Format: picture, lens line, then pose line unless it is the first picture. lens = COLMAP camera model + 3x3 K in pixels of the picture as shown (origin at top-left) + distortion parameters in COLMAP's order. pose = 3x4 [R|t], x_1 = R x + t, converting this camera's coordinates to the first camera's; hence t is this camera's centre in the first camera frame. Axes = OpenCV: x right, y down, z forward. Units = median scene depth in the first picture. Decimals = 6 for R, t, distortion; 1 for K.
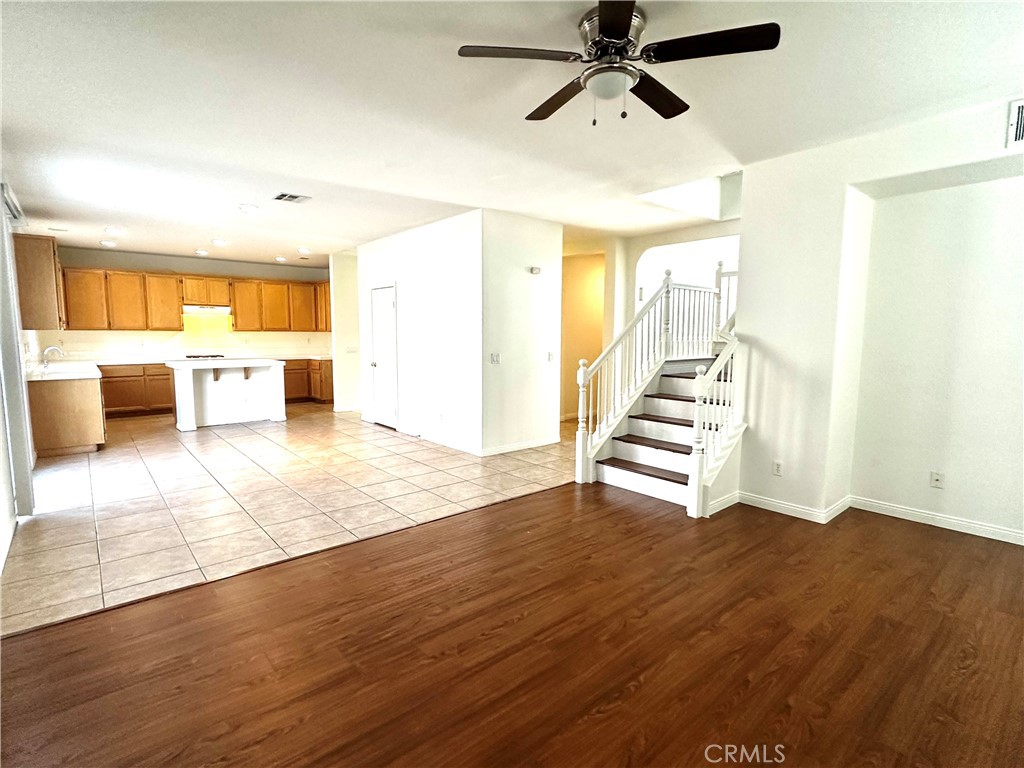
lens RADIAL K [[503.8, 0, 512.3], [0, 503.8, 383.7], [0, 0, 1]] dist [0.003683, 0.000877]
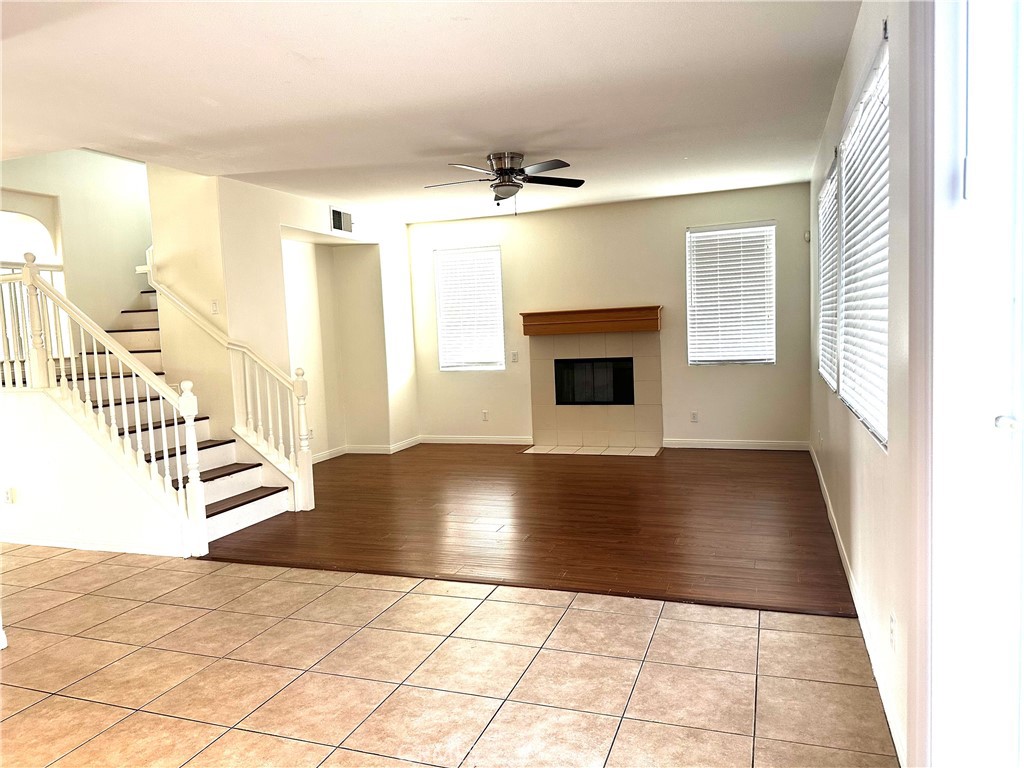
lens RADIAL K [[713.5, 0, 516.3], [0, 713.5, 384.4], [0, 0, 1]] dist [0.031807, -0.006836]
pose [[-0.500080, -0.049804, 0.864546, -1.290597], [0.125258, 0.983686, 0.129121, -0.153663], [-0.856873, 0.172862, -0.485683, 1.476788]]
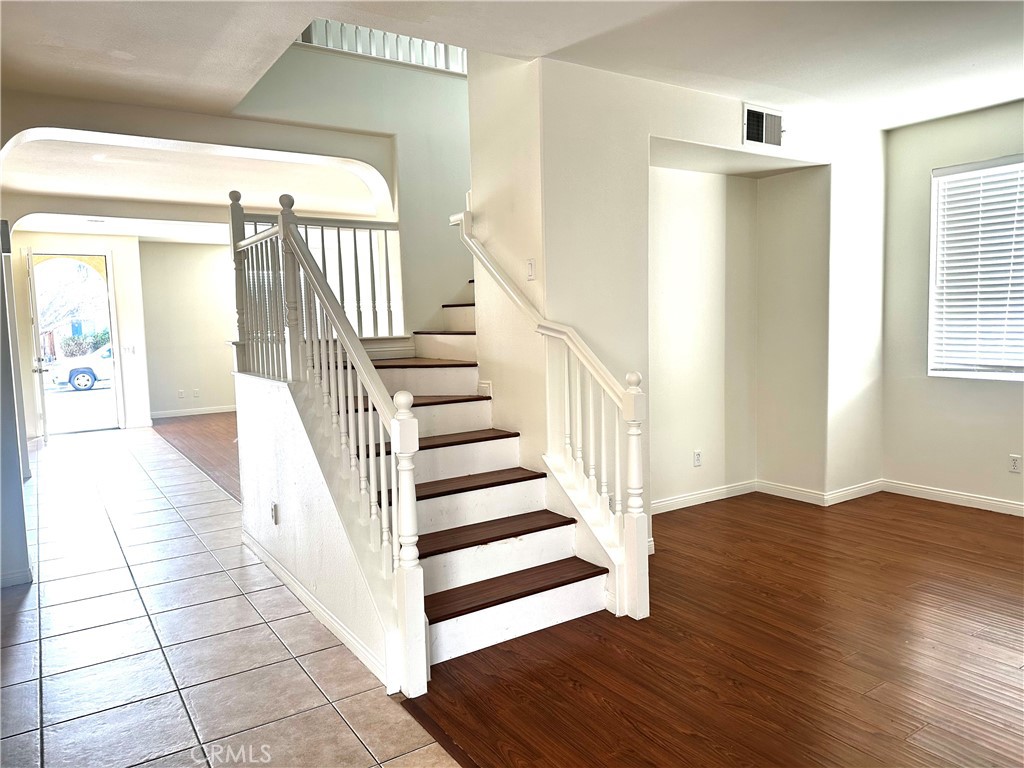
lens RADIAL K [[713.5, 0, 512.7], [0, 713.5, 383.7], [0, 0, 1]] dist [0.031807, -0.006836]
pose [[0.117876, -0.091543, 0.988800, -0.554701], [0.124275, 0.989273, 0.076772, -0.114393], [-0.985221, 0.113833, 0.127988, 1.135461]]
